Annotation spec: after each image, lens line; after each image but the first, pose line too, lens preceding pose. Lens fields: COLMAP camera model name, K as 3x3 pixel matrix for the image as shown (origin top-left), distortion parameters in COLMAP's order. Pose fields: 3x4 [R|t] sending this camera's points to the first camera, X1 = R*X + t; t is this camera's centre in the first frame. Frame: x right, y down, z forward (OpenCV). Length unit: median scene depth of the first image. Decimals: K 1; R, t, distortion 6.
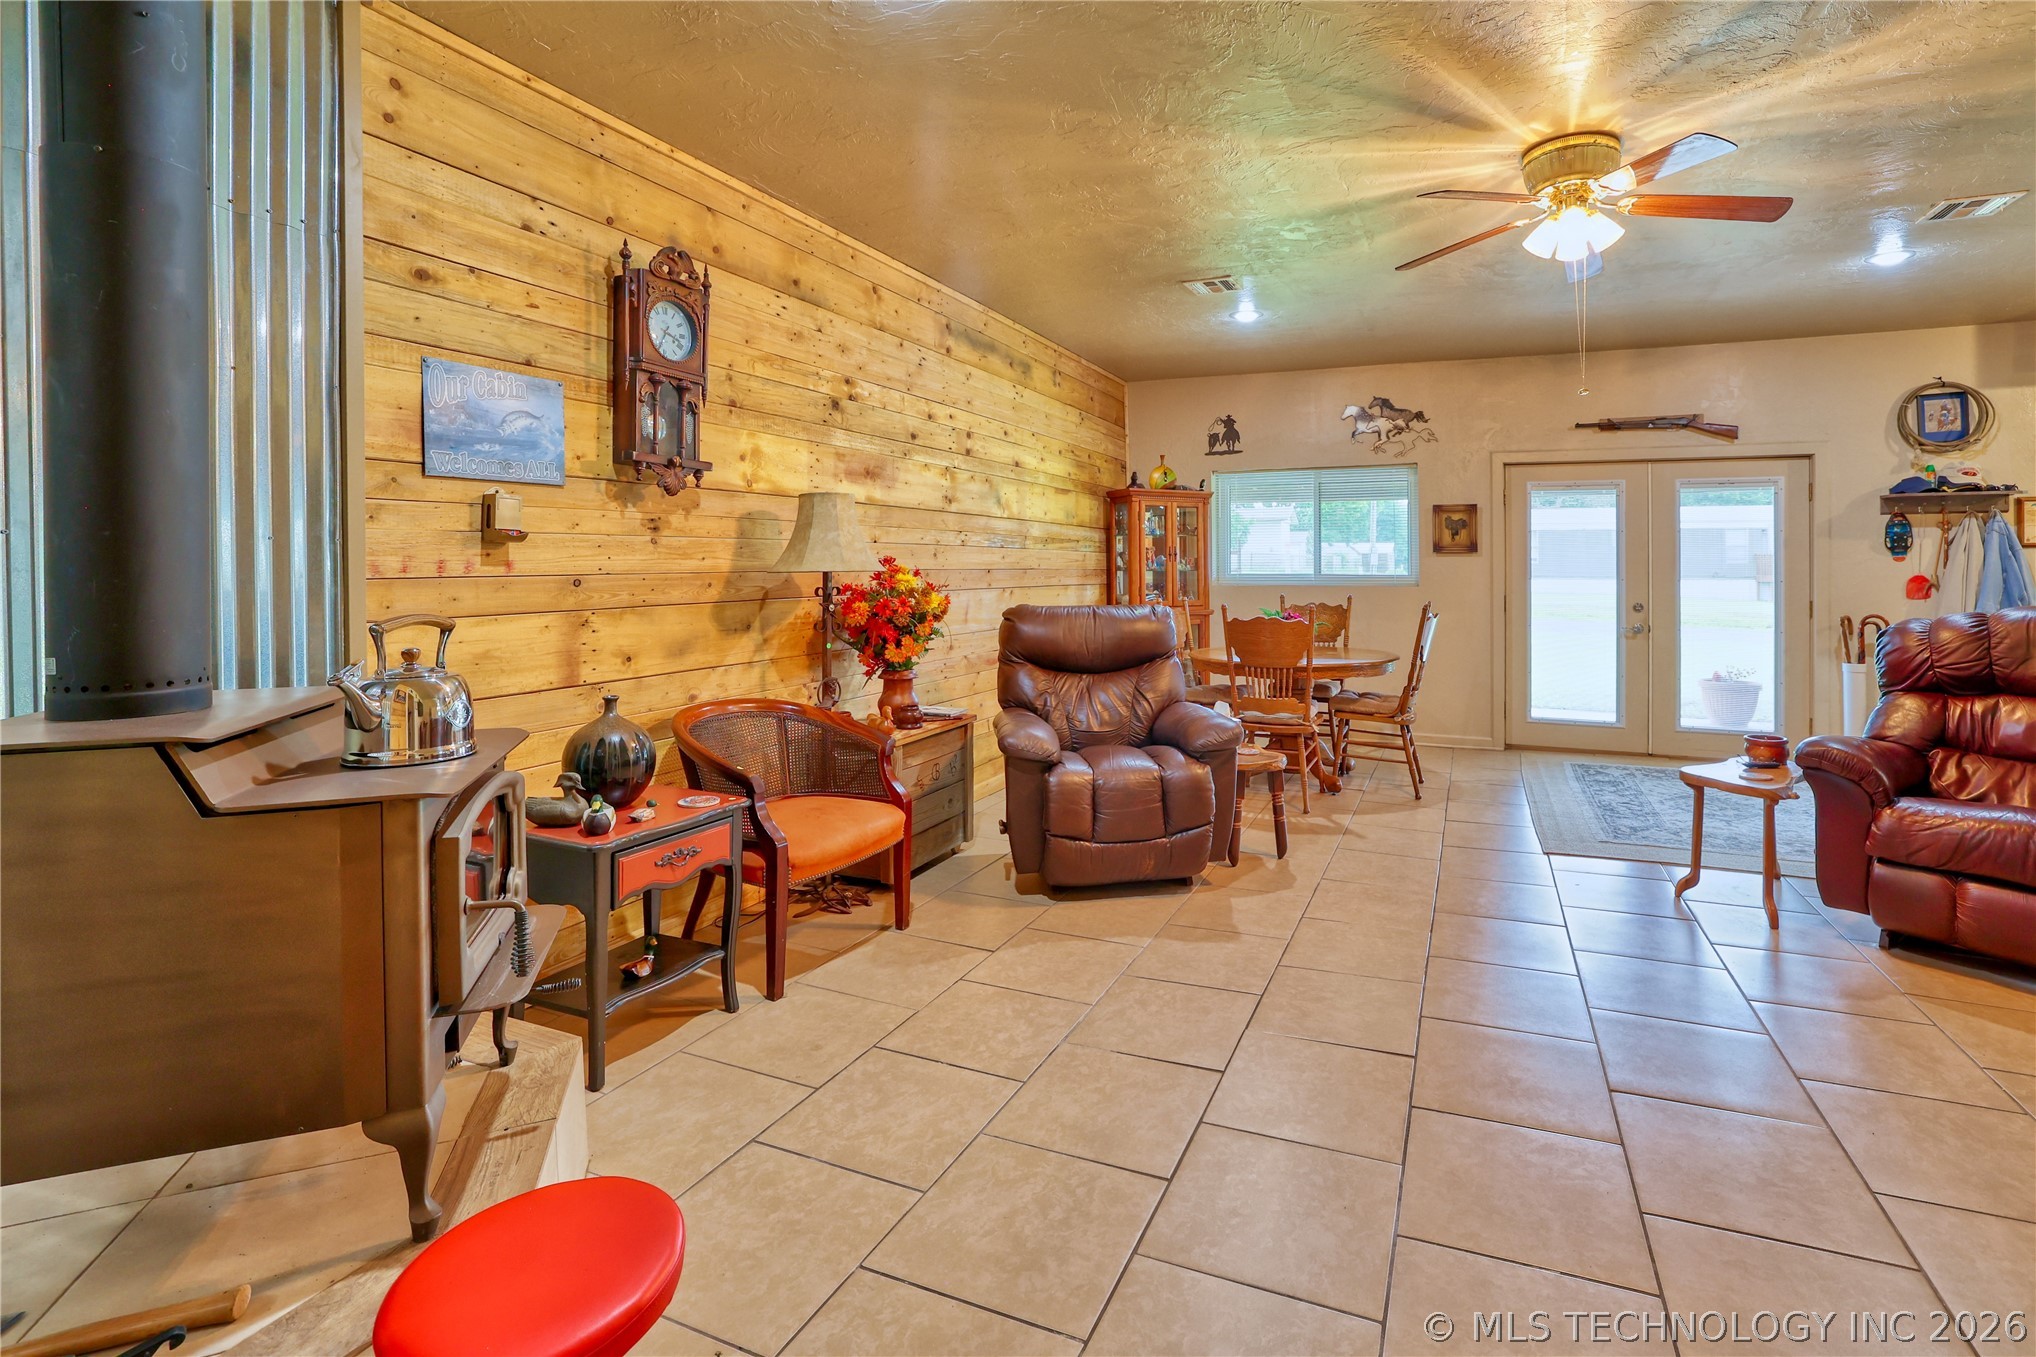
lens RADIAL K [[915.2, 0, 1124.8], [0, 915.2, 551.7], [0, 0, 1]] dist [-0.031860, 0.008350]
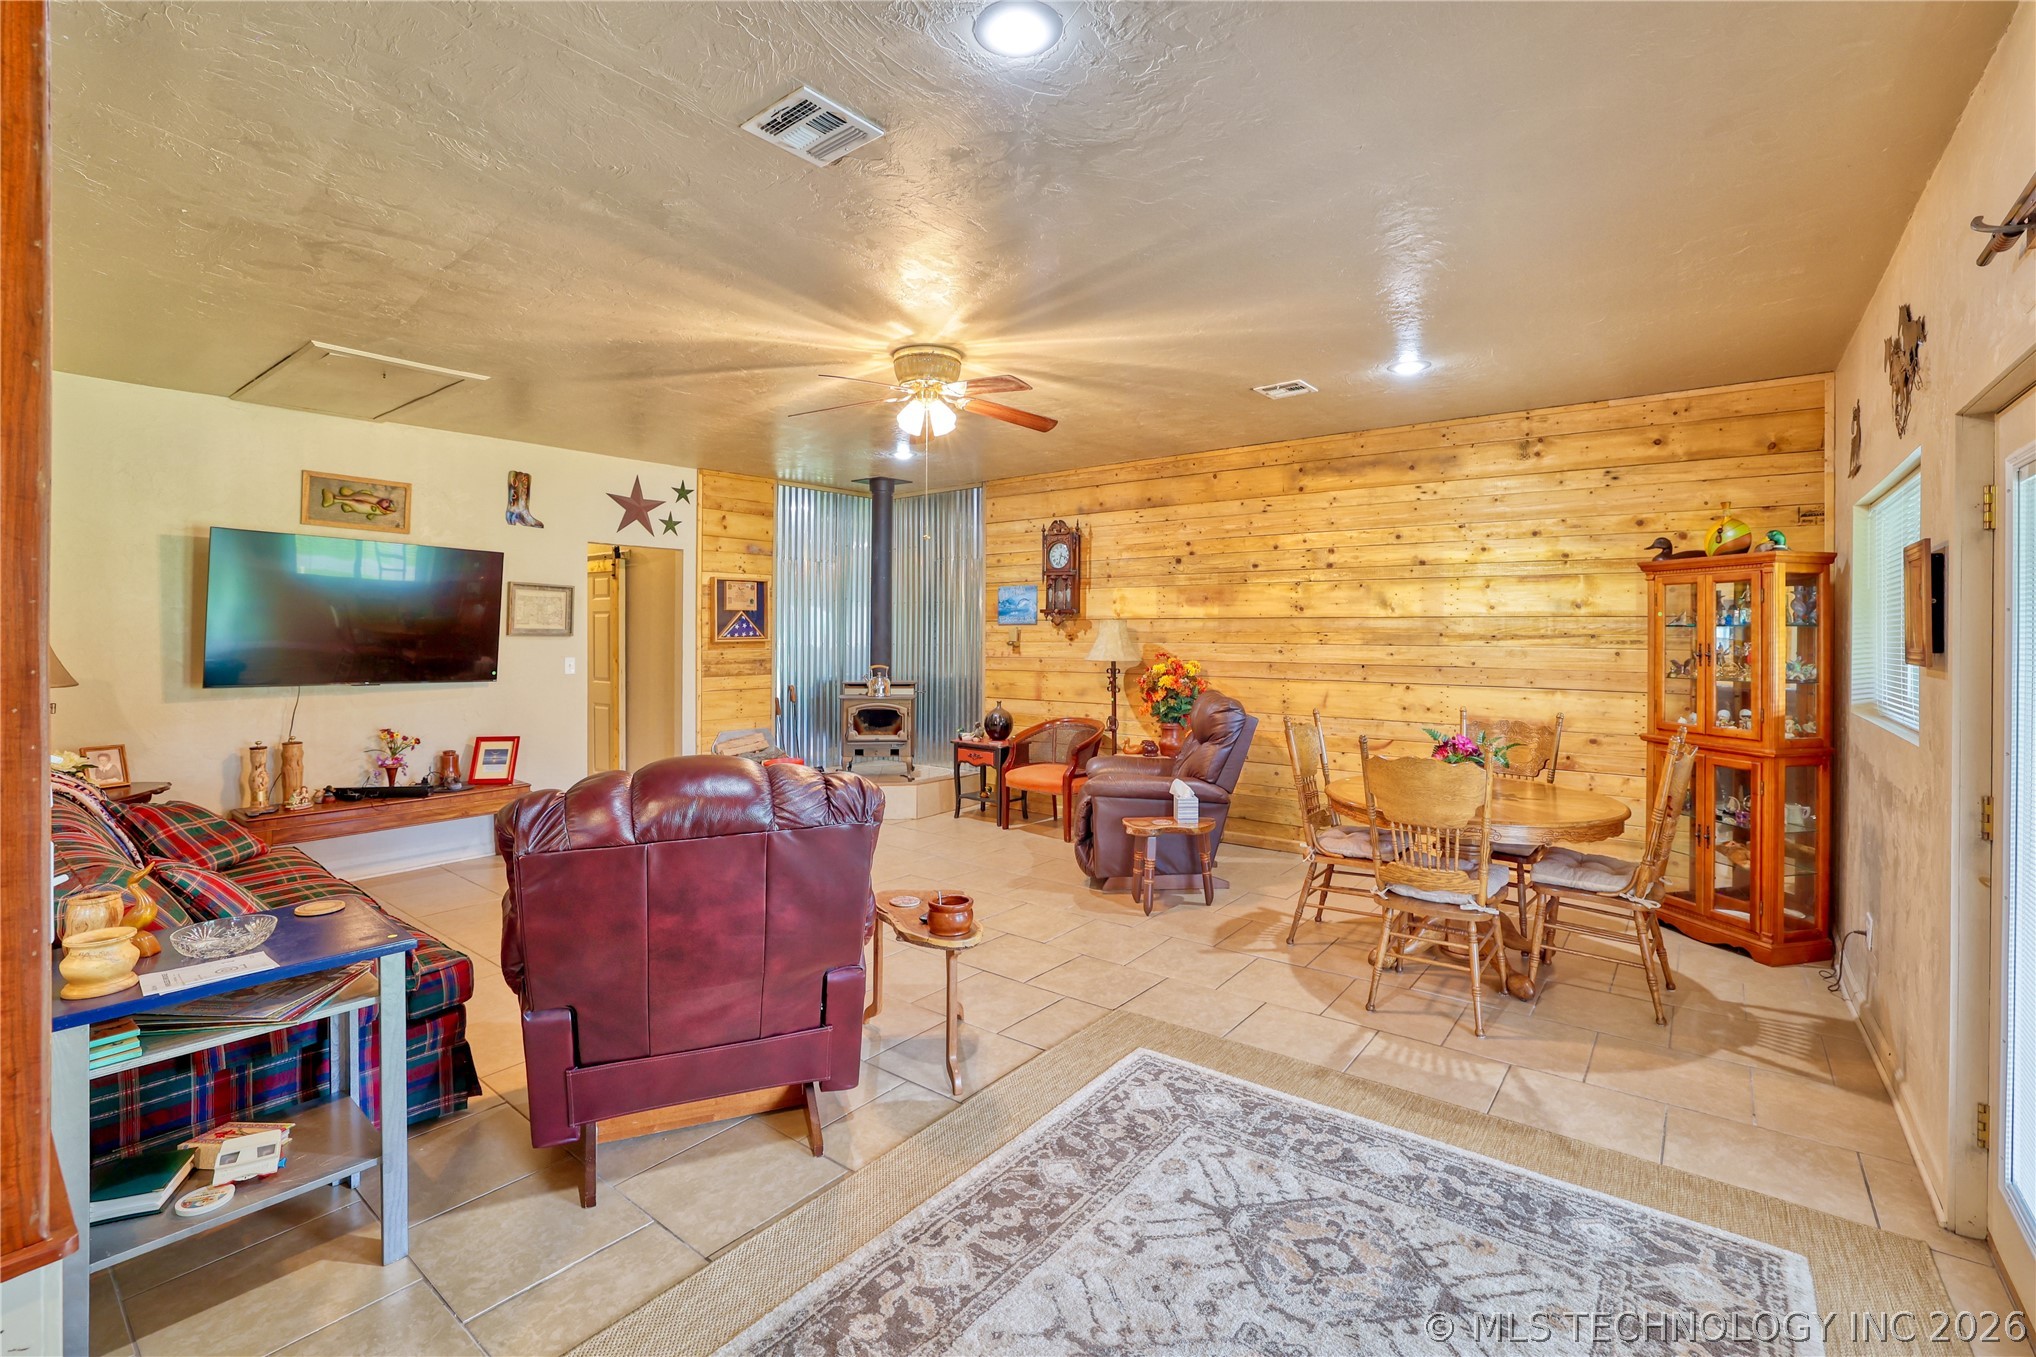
lens RADIAL K [[915.2, 0, 1060.5], [0, 915.2, 634.8], [0, 0, 1]] dist [-0.031860, 0.008350]
pose [[-0.252967, 0.003813, -0.967467, 0.923182], [0.012811, 0.999918, 0.000591, -0.020380], [0.967390, -0.012245, -0.252995, 0.828802]]
